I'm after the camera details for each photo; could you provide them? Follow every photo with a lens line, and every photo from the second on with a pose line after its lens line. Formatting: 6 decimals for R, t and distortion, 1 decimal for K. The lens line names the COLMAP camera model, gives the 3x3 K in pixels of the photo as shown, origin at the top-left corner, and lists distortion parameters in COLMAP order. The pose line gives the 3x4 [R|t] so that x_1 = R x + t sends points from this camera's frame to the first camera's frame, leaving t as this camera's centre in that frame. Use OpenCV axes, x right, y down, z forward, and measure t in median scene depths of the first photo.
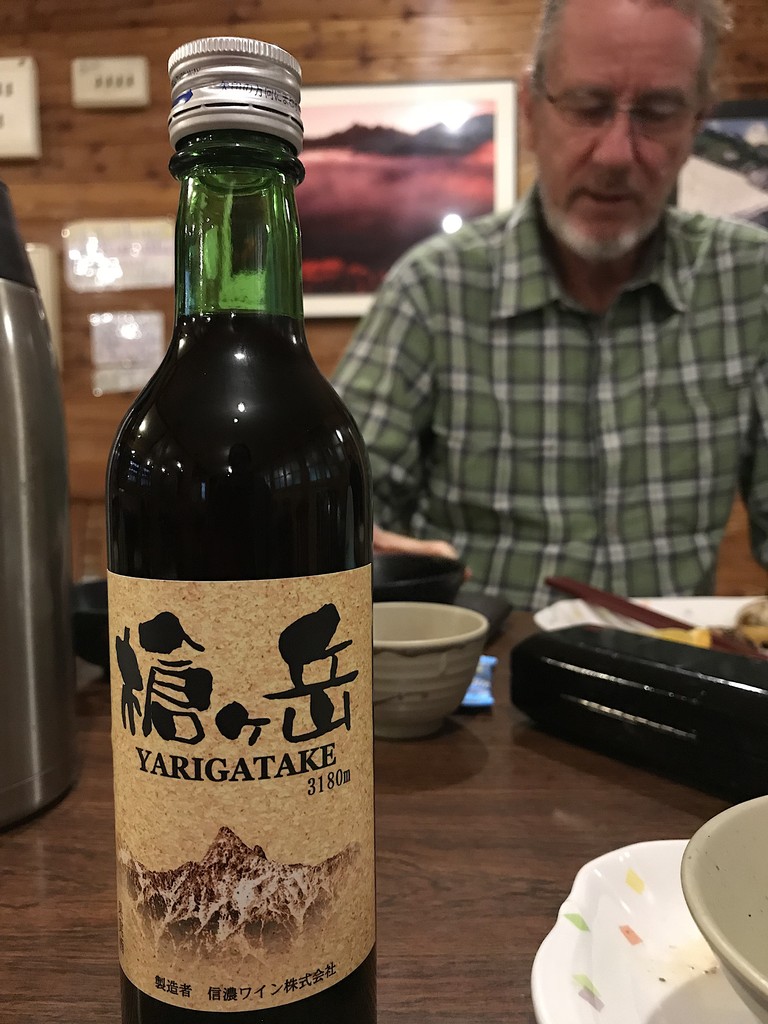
lens RADIAL K [[894.1, 0, 384.0], [0, 894.1, 512.0], [0, 0, 1]] dist [0.002963, -0.128520]
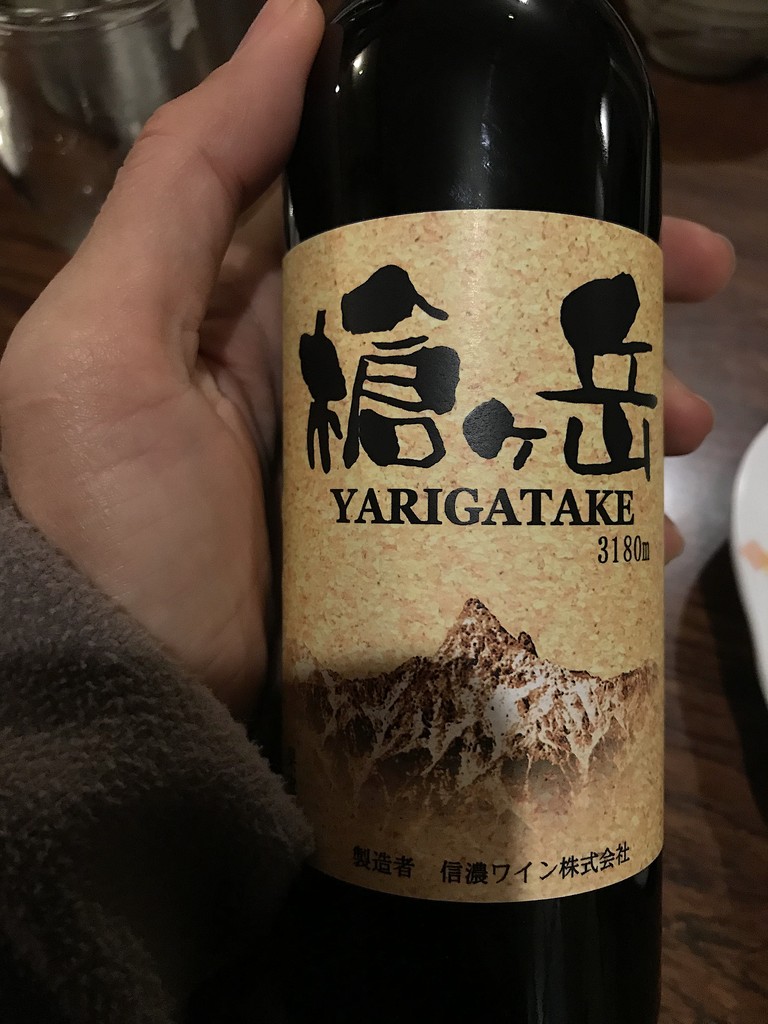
lens RADIAL K [[894.1, 0, 384.0], [0, 894.1, 512.0], [0, 0, 1]] dist [0.002963, -0.128520]
pose [[0.996241, 0.007421, -0.086301, -0.186481], [-0.013514, 0.997439, -0.070230, 0.334630], [0.085559, 0.071132, 0.993791, 0.355933]]
